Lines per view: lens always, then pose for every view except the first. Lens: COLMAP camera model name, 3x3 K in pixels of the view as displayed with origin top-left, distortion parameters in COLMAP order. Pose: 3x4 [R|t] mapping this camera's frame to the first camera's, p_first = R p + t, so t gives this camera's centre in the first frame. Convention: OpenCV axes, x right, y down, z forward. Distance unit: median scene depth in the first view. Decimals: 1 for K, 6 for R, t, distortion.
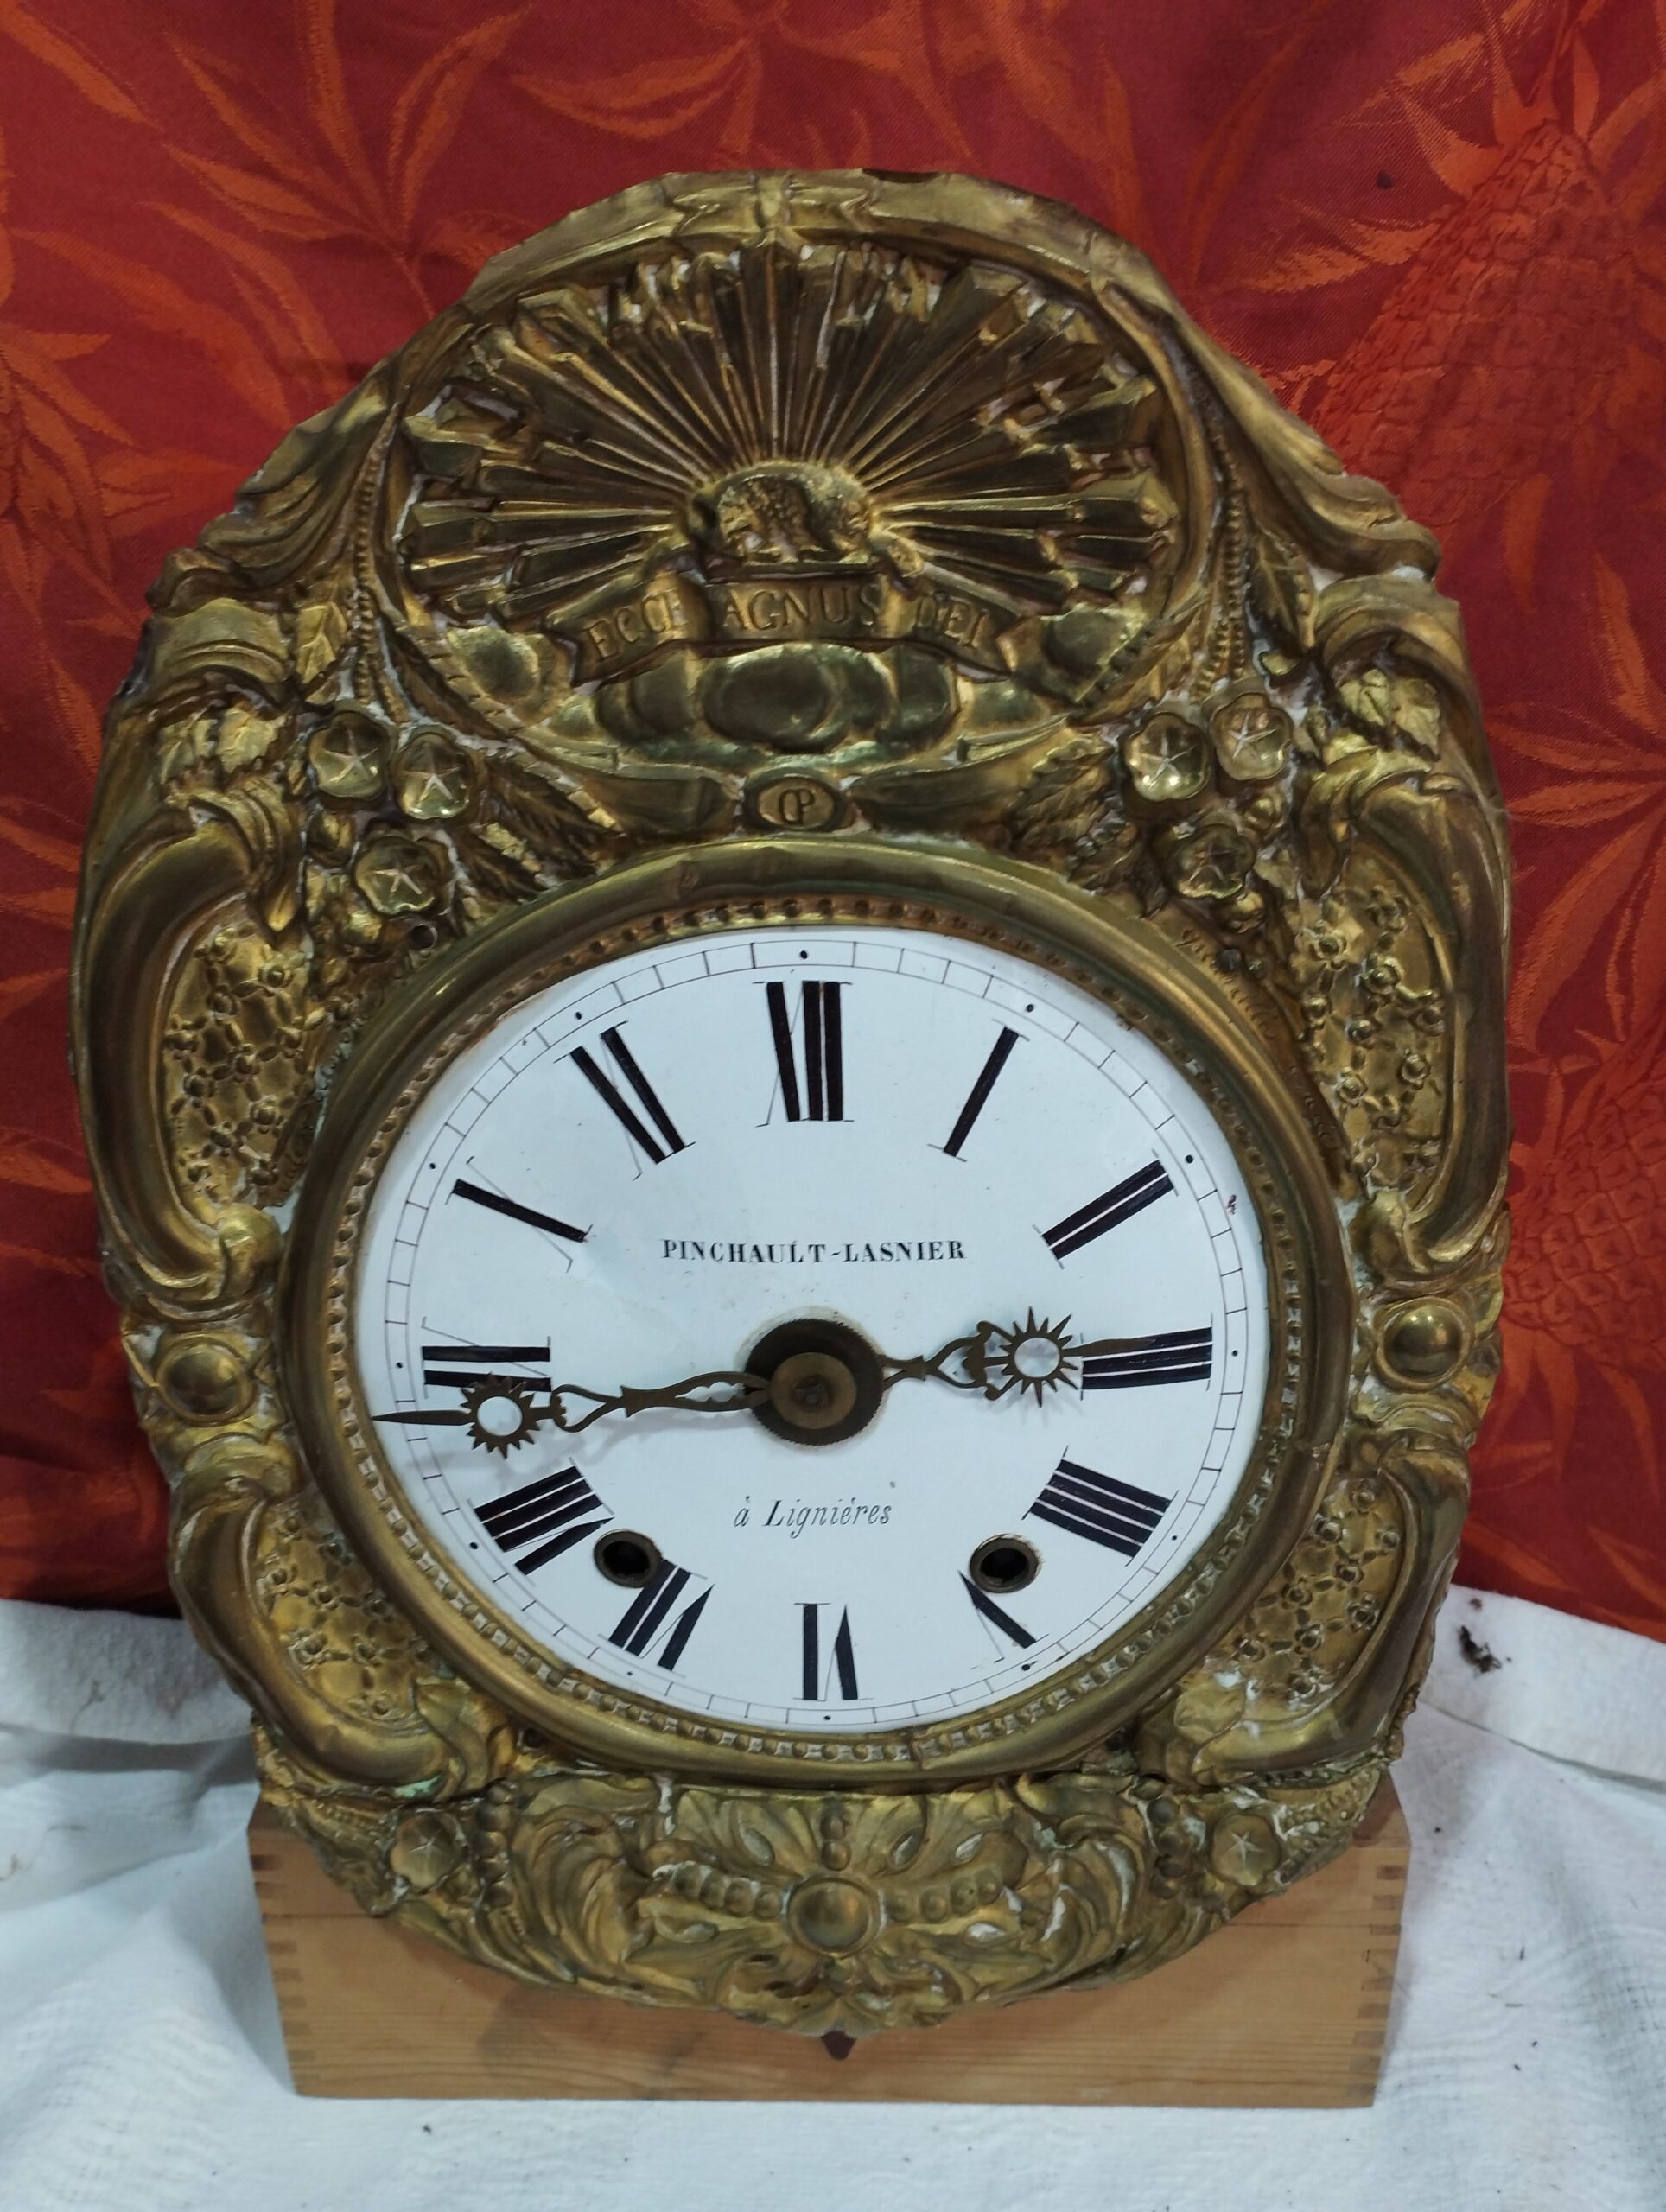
lens RADIAL K [[1926.7, 0, 834.5], [0, 1926.7, 1122.8], [0, 0, 1]] dist [0.066291, -0.078115]
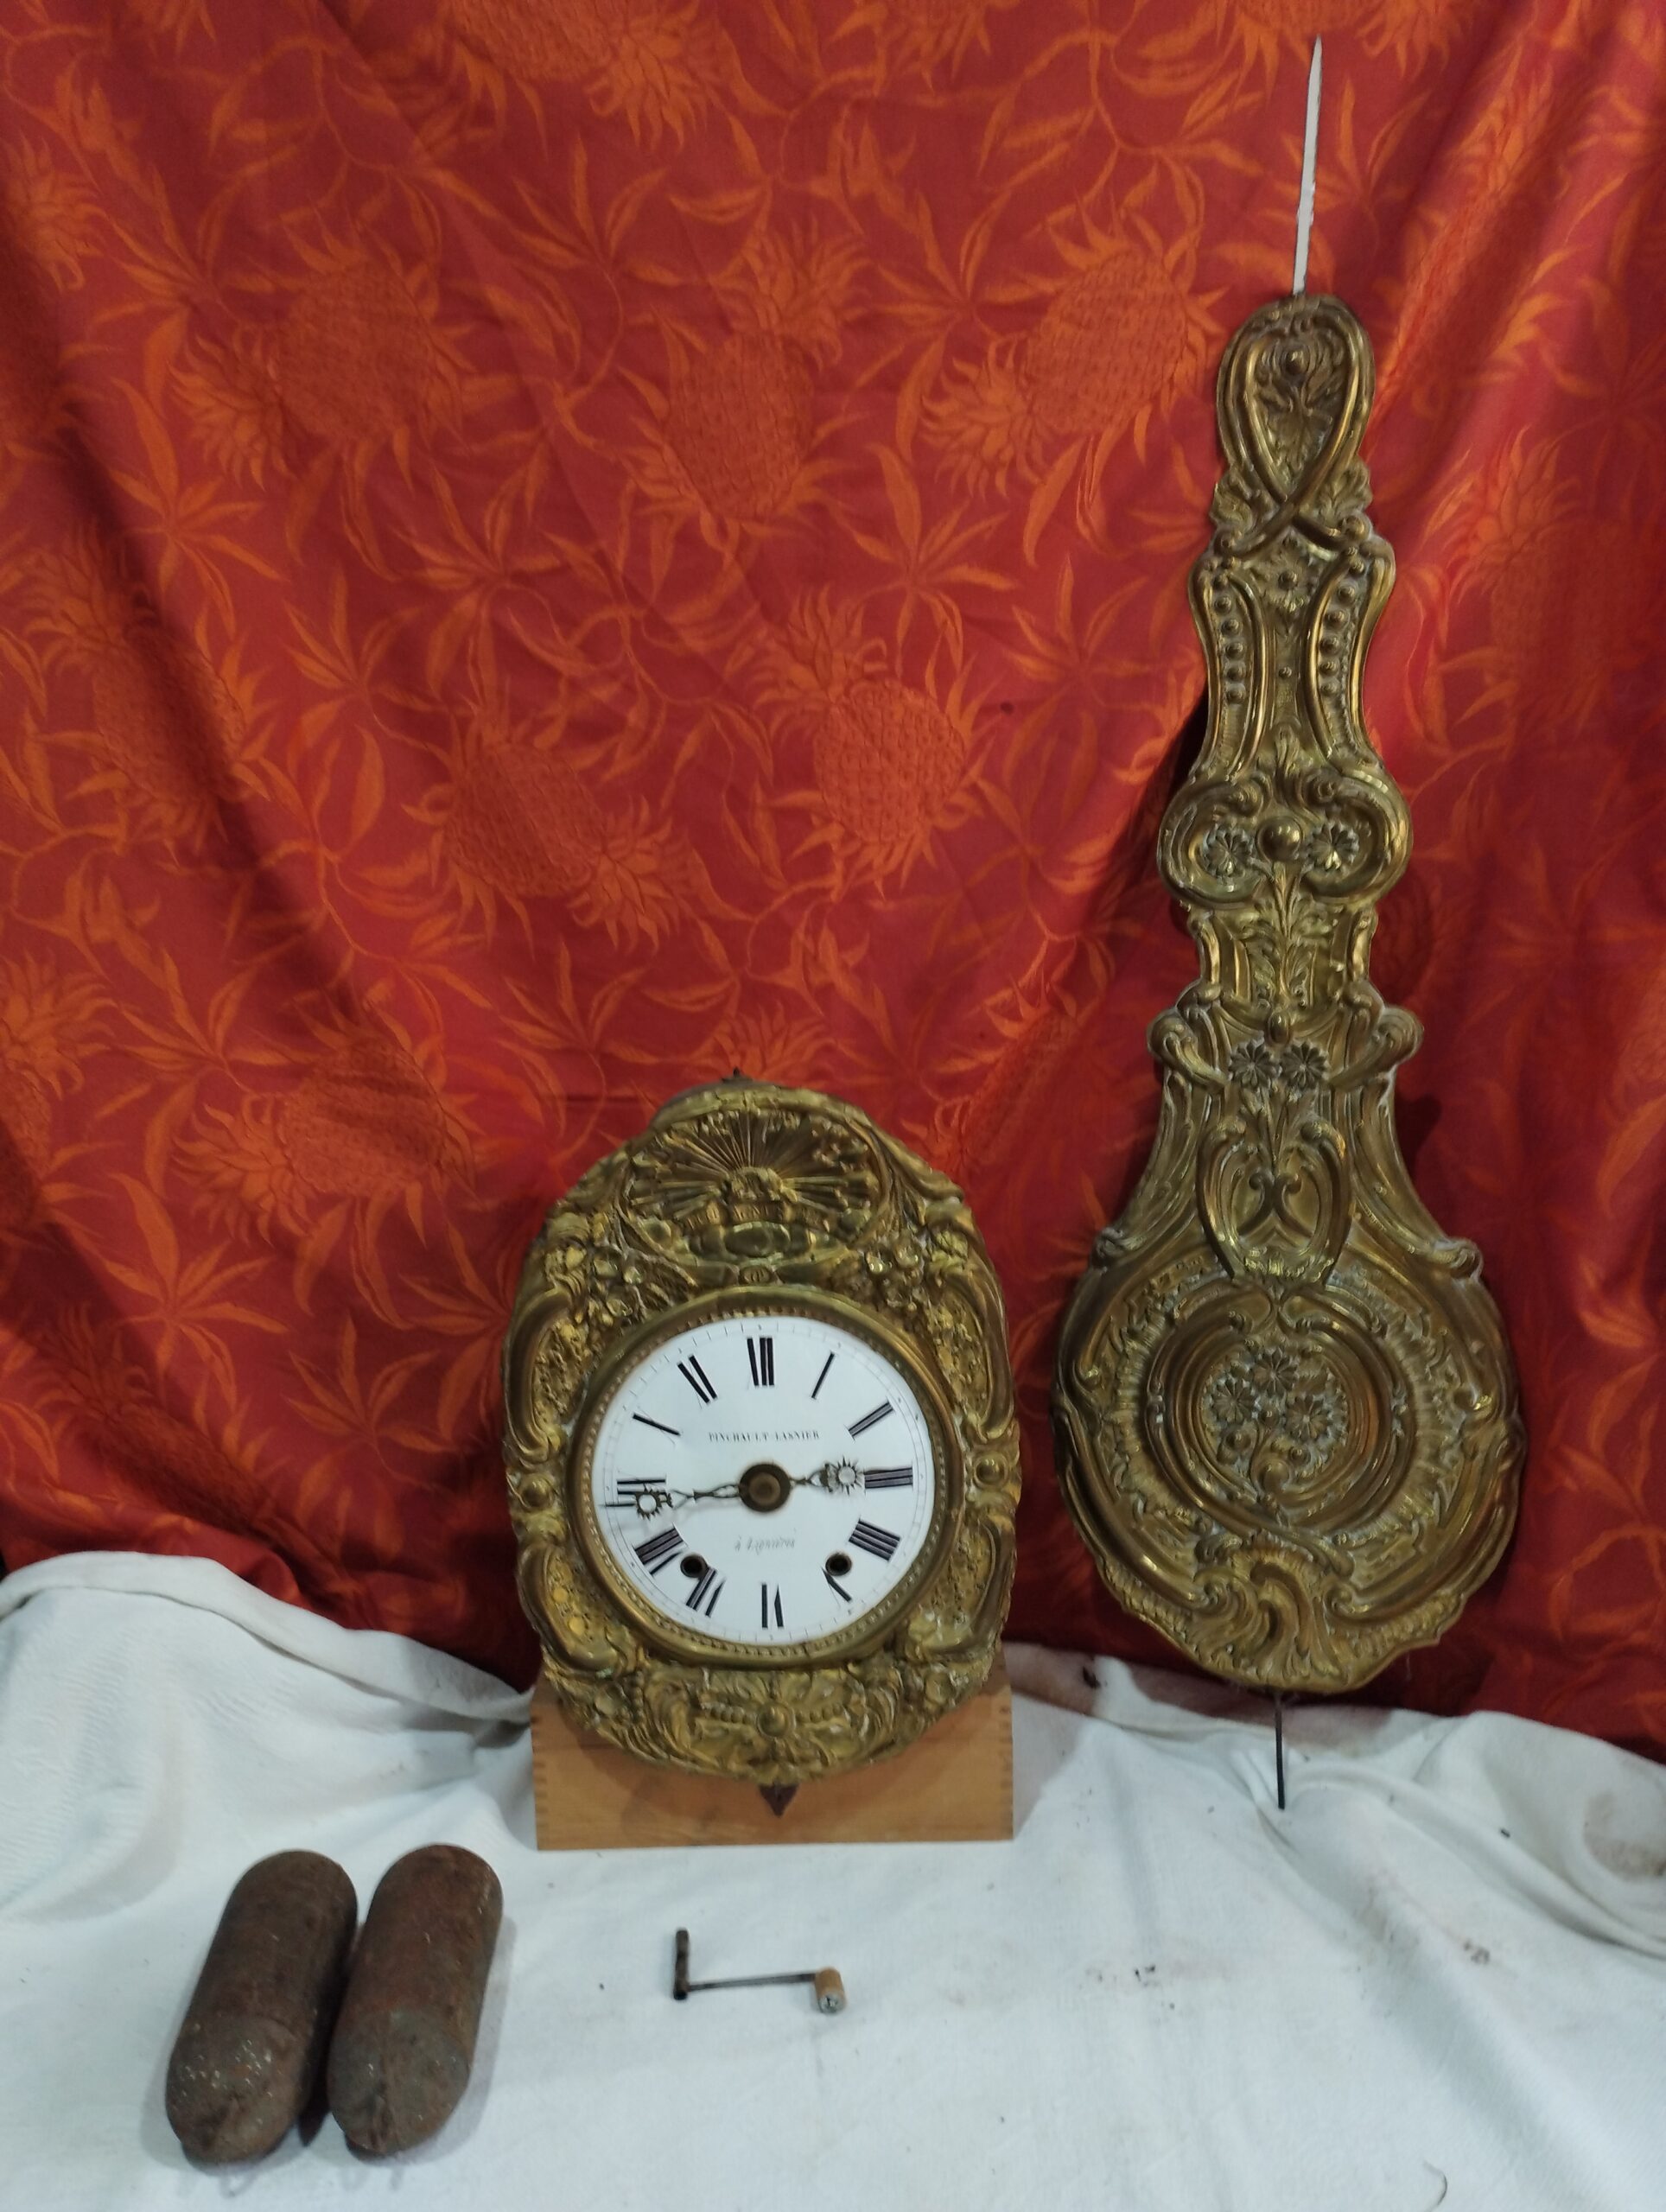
lens RADIAL K [[2109.4, 0, 838.0], [0, 2109.4, 1112.4], [0, 0, 1]] dist [0.113385, 0.000000]
pose [[0.999709, -0.012421, 0.020675, 0.039530], [0.016882, 0.972557, -0.232052, 0.331995], [-0.017226, 0.232334, 0.972484, -2.127784]]
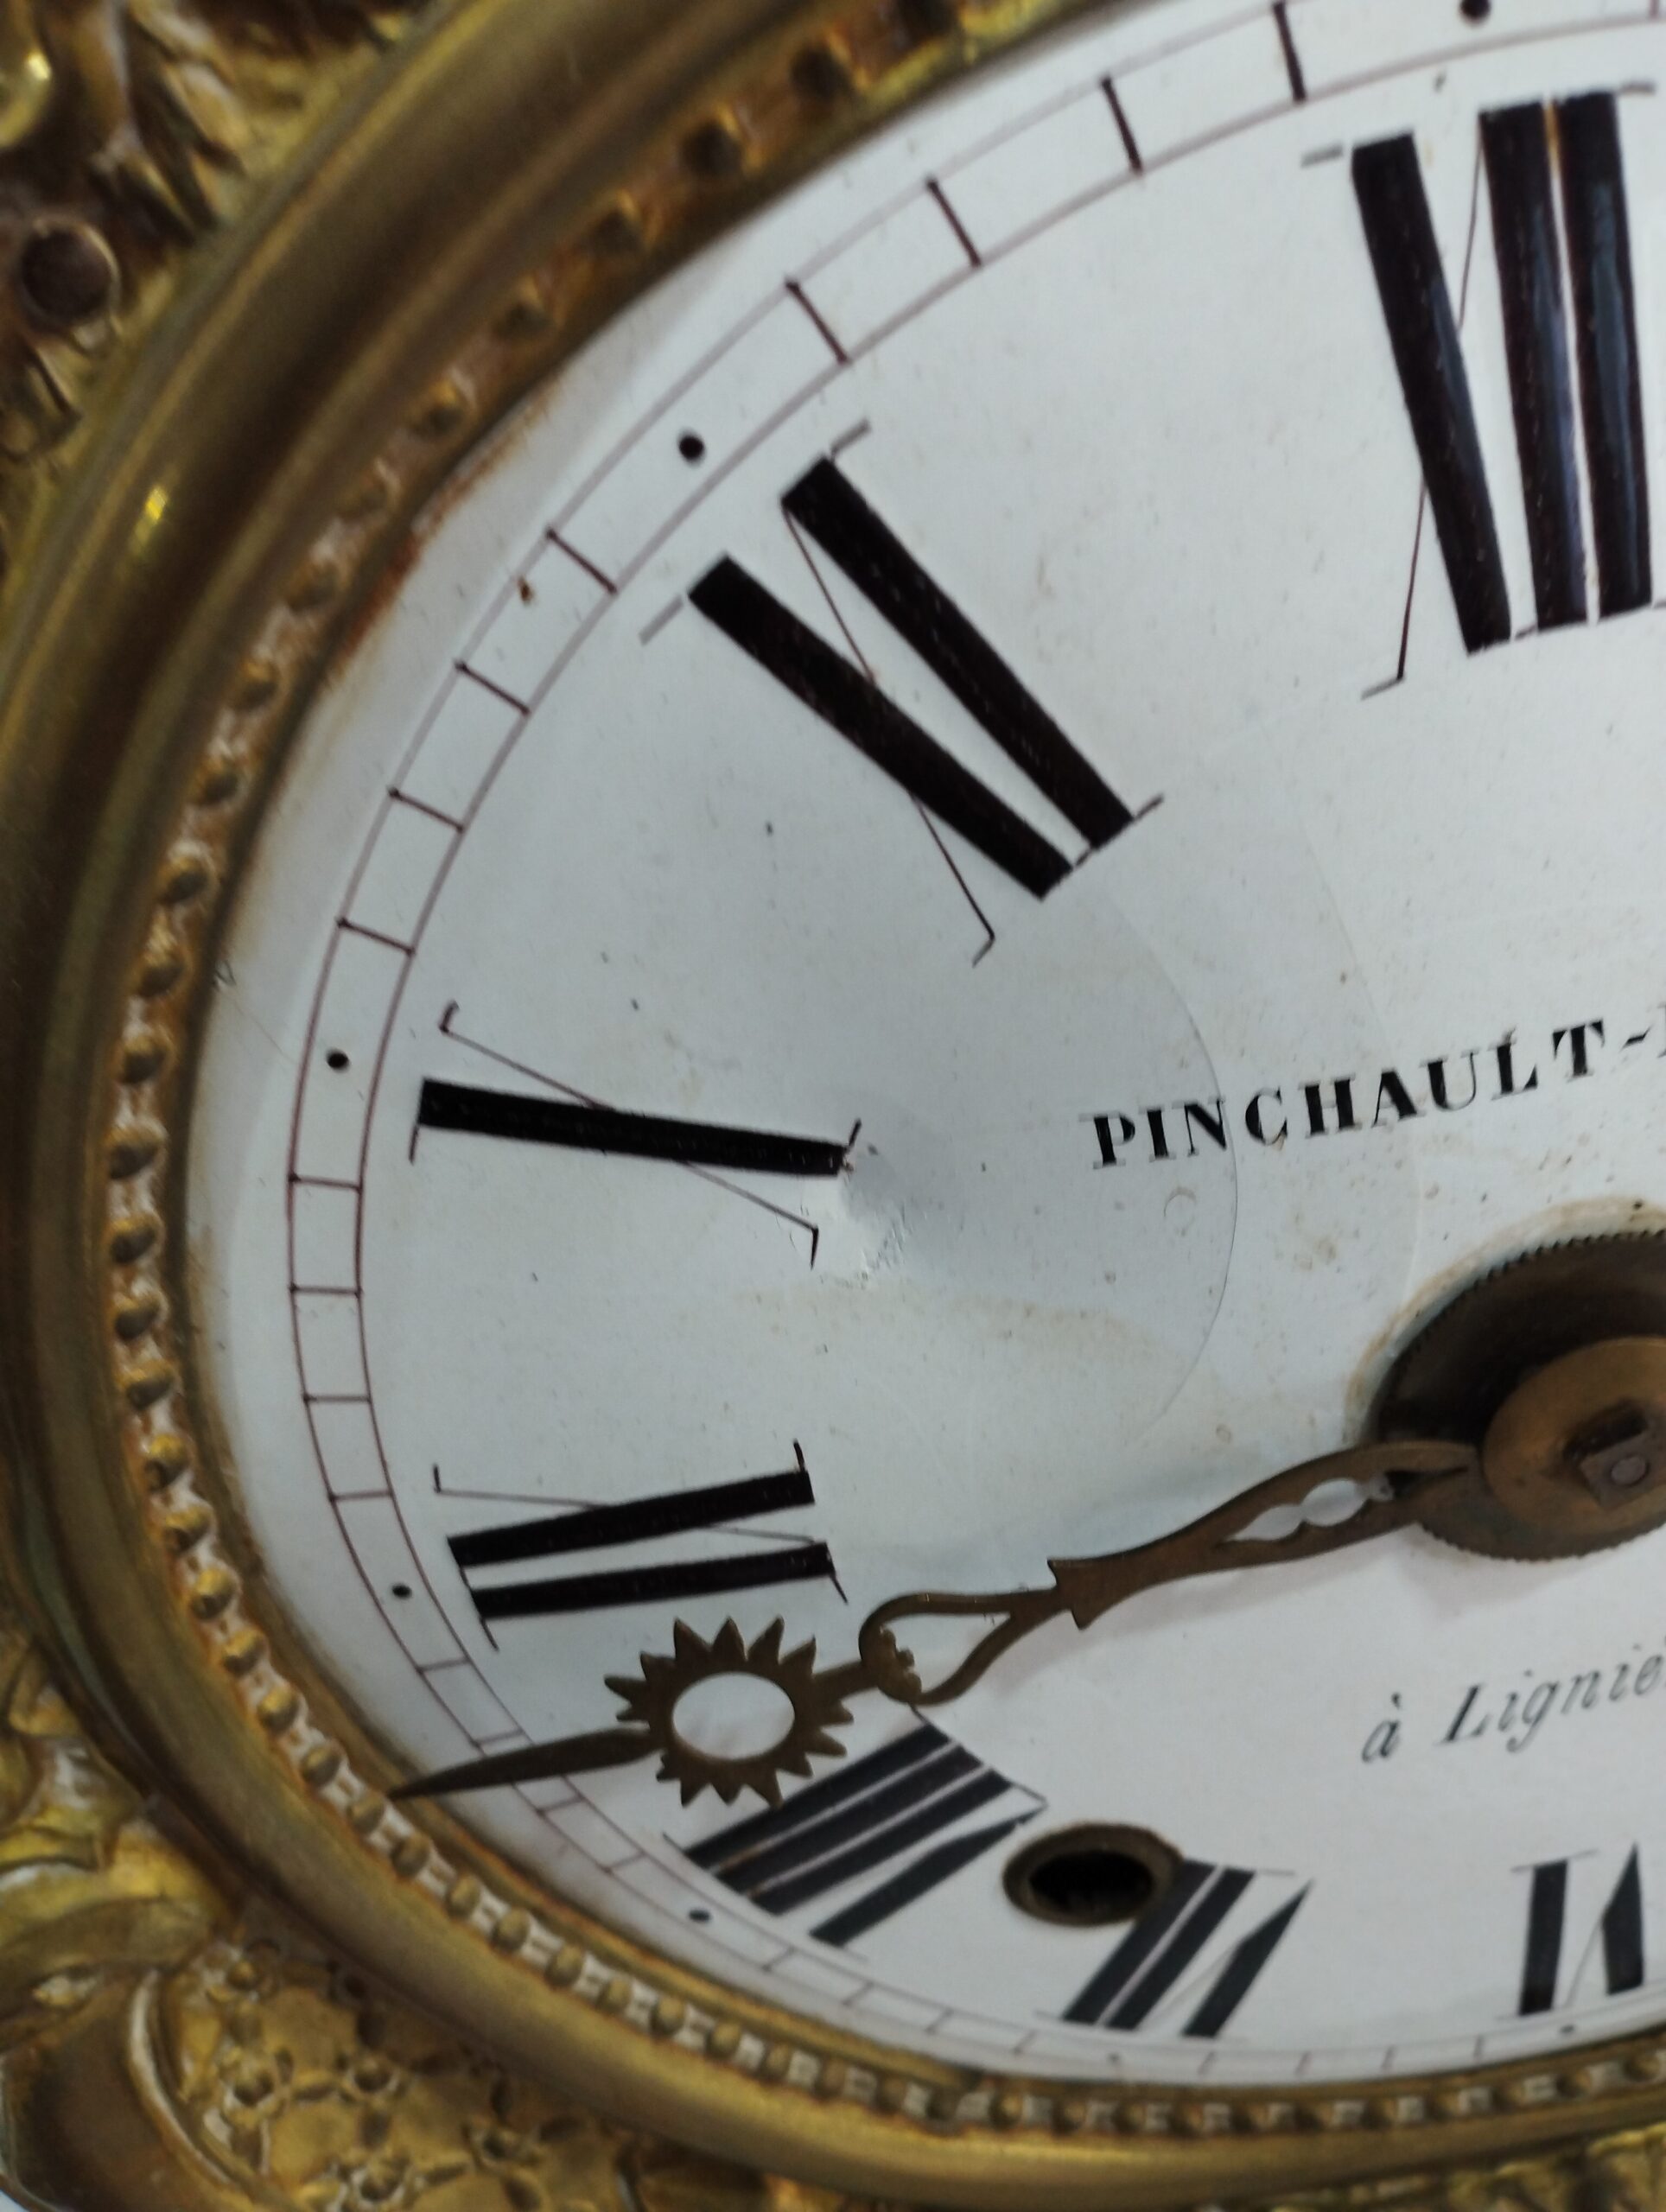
lens RADIAL K [[1926.7, 0, 856.1], [0, 1926.7, 1103.0], [0, 0, 1]] dist [0.066291, -0.078115]
pose [[0.971813, -0.234785, 0.021326, -0.139623], [0.227332, 0.957223, 0.179011, -0.009553], [-0.062443, -0.169117, 0.983616, 0.711568]]
